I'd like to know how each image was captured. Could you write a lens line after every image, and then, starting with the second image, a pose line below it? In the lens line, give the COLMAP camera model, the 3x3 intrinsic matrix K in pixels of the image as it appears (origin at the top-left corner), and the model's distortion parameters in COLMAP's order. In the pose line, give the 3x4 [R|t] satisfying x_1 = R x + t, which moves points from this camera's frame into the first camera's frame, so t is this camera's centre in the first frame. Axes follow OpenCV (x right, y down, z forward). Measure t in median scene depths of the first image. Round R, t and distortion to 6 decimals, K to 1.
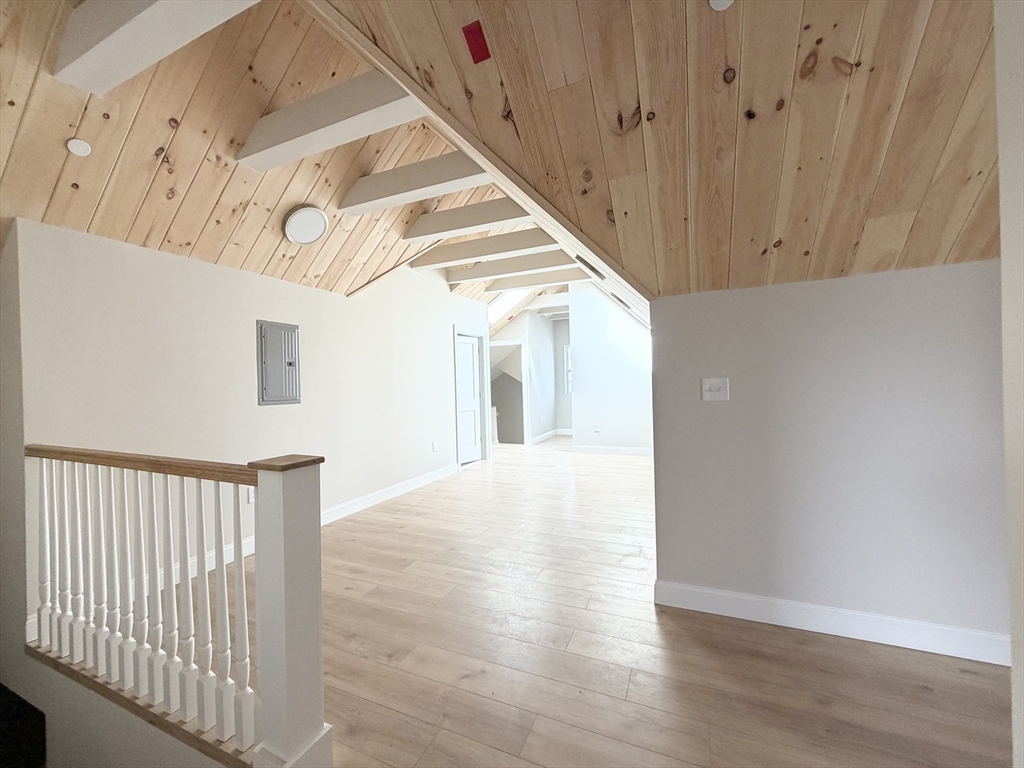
lens RADIAL K [[406.8, 0, 511.6], [0, 406.8, 385.9], [0, 0, 1]] dist [-0.001012, -0.000893]
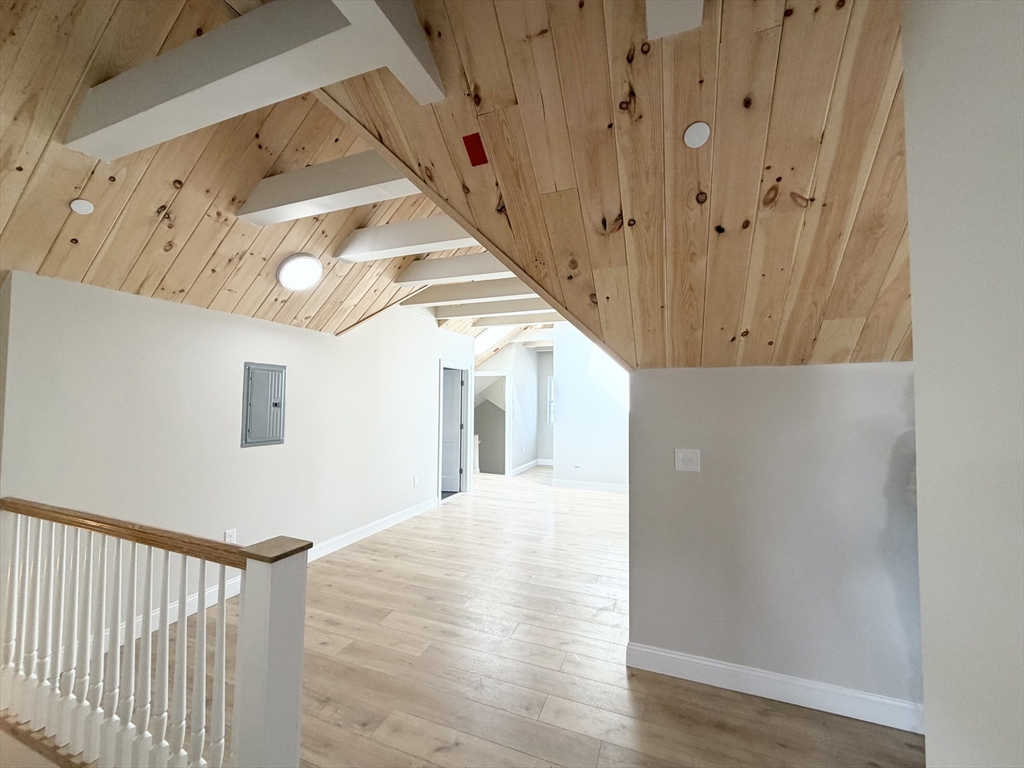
lens RADIAL K [[406.8, 0, 511.5], [0, 406.8, 383.2], [0, 0, 1]] dist [-0.001012, -0.000893]
pose [[0.998484, 0.037299, 0.040486, -0.007977], [-0.035455, 0.998342, -0.045350, -0.134929], [-0.042110, 0.043845, 0.998150, -0.050002]]
